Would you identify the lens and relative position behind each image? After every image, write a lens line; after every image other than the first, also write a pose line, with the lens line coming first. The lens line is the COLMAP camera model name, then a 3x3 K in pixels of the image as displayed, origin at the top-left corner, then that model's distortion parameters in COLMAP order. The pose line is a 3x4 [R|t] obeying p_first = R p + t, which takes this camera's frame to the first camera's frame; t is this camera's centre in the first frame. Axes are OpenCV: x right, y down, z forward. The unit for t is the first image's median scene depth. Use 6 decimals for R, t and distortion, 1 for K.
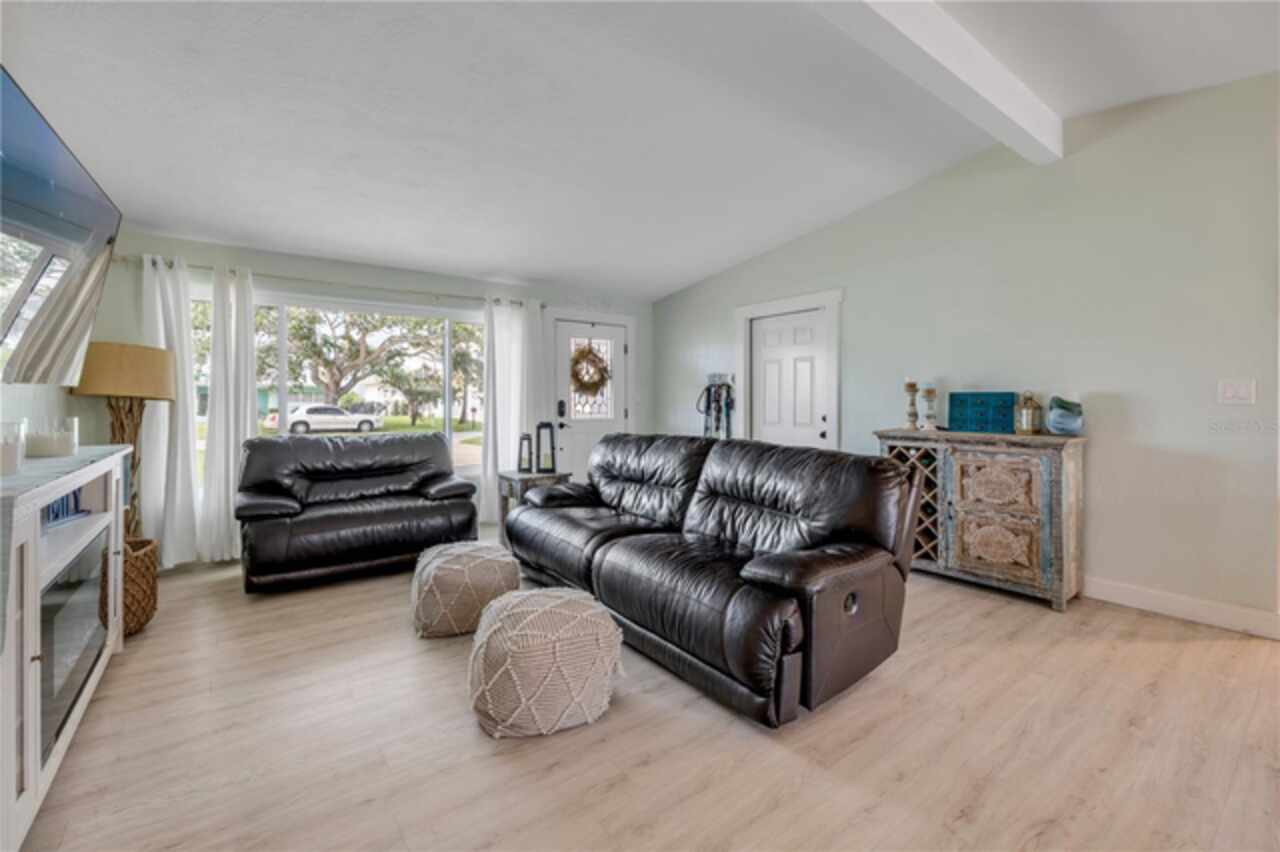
lens RADIAL K [[543.5, 0, 628.5], [0, 543.5, 402.2], [0, 0, 1]] dist [-0.003476, -0.000692]
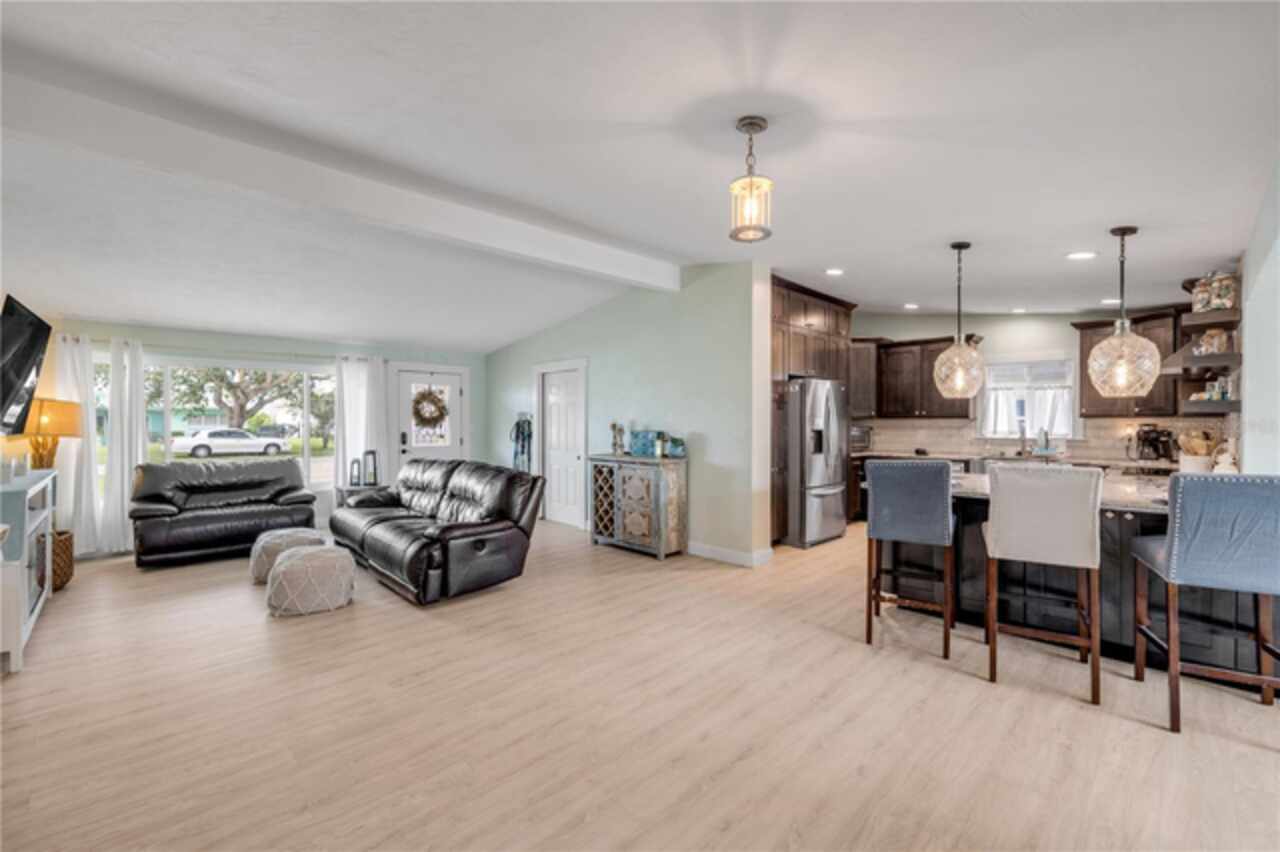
lens RADIAL K [[543.5, 0, 637.7], [0, 543.5, 423.5], [0, 0, 1]] dist [-0.003476, -0.000692]
pose [[0.992013, 0.000153, 0.126133, 0.394094], [-0.000474, 0.999997, 0.002519, -0.041007], [-0.126132, -0.002559, 0.992010, -0.542096]]
